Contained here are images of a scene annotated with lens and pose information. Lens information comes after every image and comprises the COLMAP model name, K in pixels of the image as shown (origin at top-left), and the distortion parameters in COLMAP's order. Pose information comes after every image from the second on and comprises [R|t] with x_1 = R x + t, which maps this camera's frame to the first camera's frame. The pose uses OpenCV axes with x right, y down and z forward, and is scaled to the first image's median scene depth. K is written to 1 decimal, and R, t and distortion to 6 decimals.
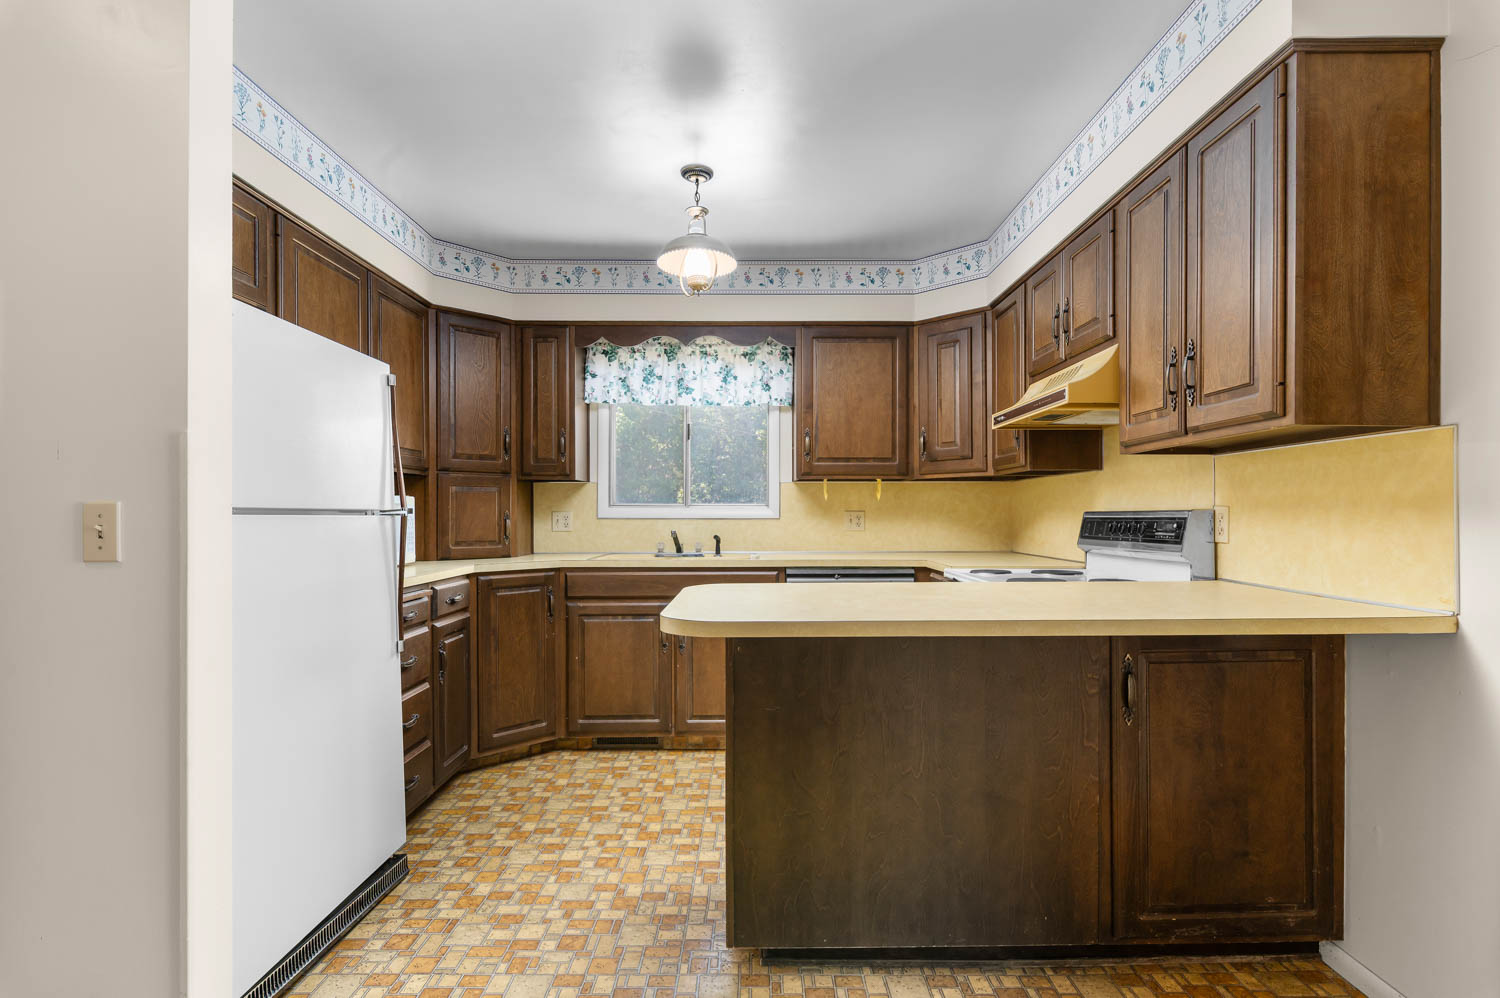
lens RADIAL K [[746.0, 0, 764.6], [0, 746.0, 519.1], [0, 0, 1]] dist [0.000680, -0.001329]
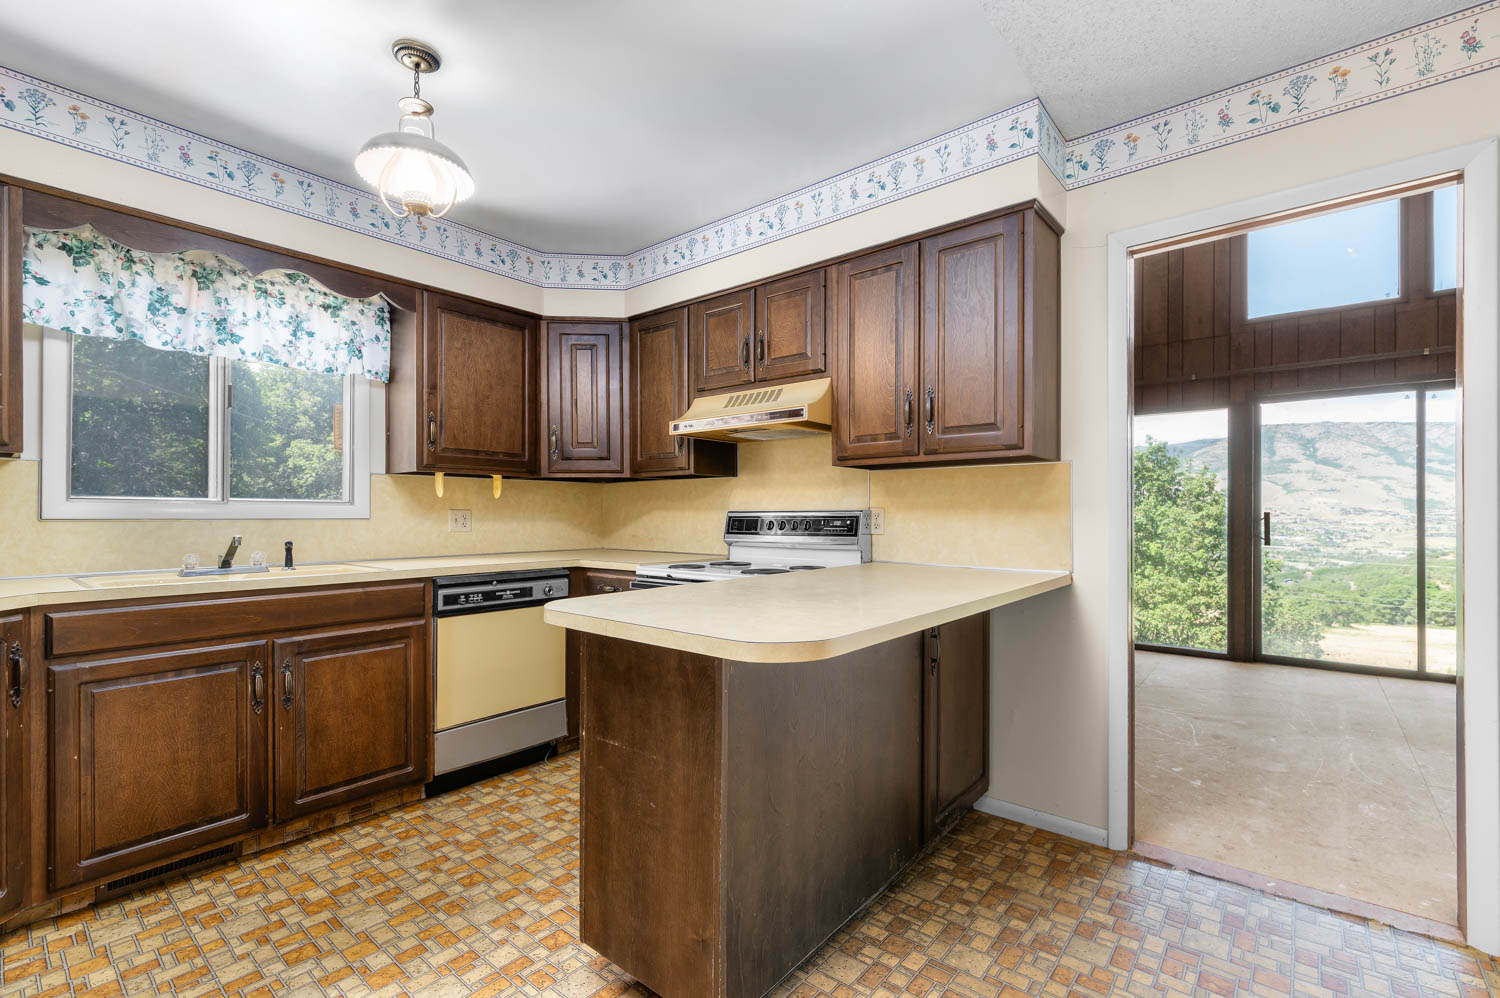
lens RADIAL K [[655.4, 0, 754.7], [0, 655.4, 516.0], [0, 0, 1]] dist [0.001294, -0.001108]
pose [[0.645227, -0.002097, 0.763988, -0.277170], [0.004410, 0.999990, -0.000980, -0.000907], [-0.763978, 0.004002, 0.645230, 0.238583]]
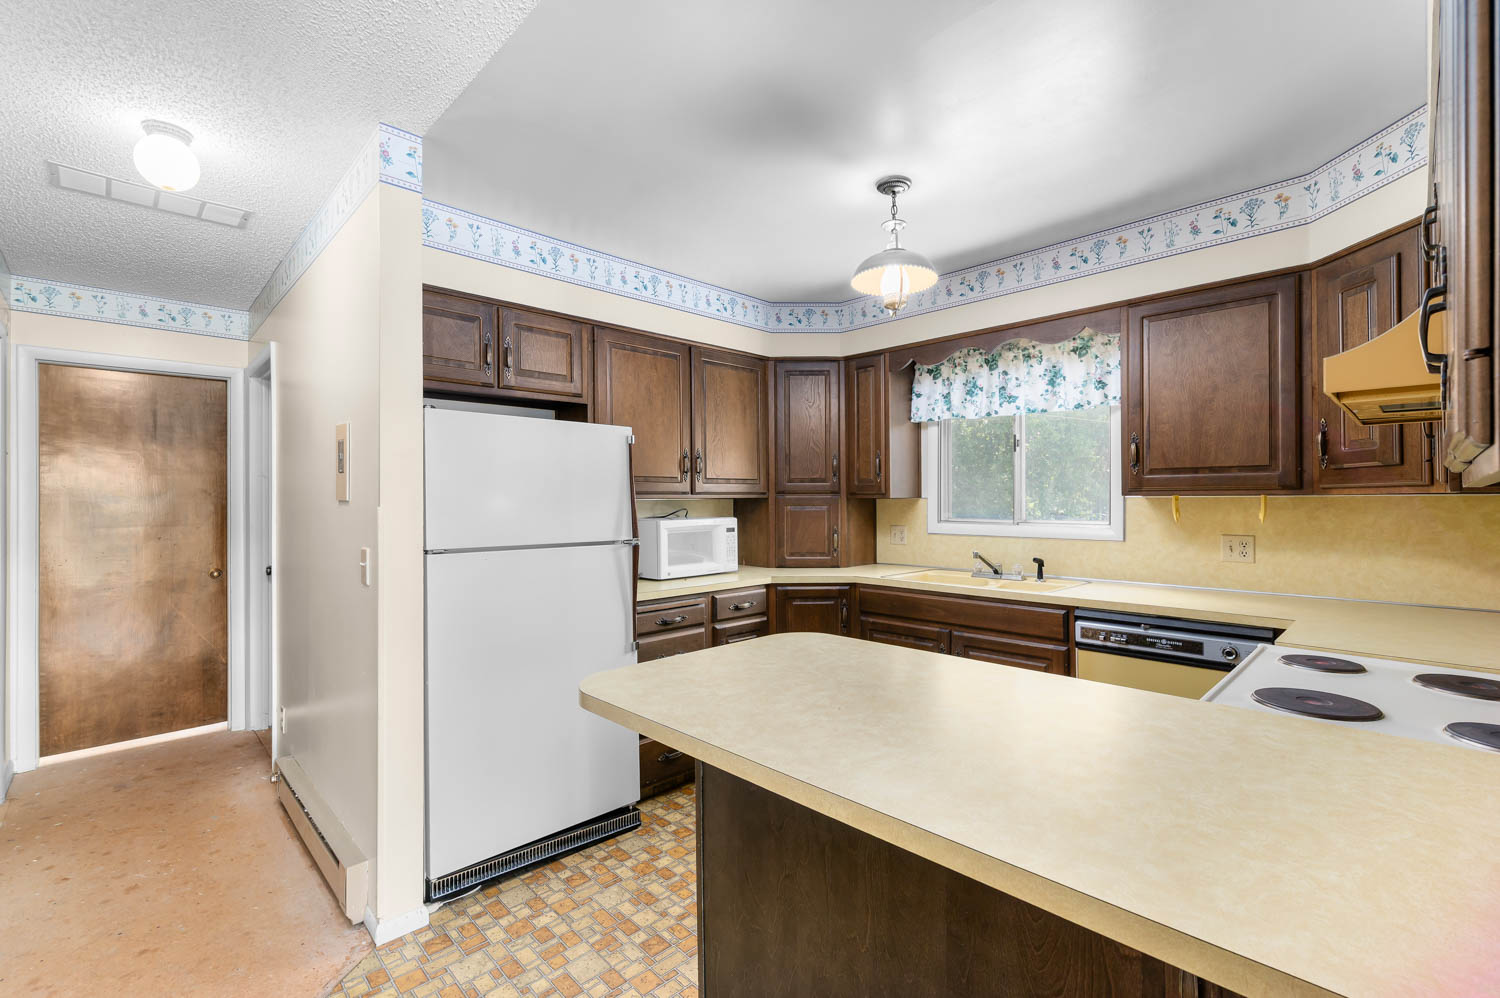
lens RADIAL K [[655.4, 0, 755.6], [0, 655.4, 501.6], [0, 0, 1]] dist [0.001294, -0.001108]
pose [[0.691373, -0.000478, -0.722498, 0.284400], [-0.001780, 0.999996, -0.002365, -0.045741], [0.722496, 0.002921, 0.691369, 0.224372]]
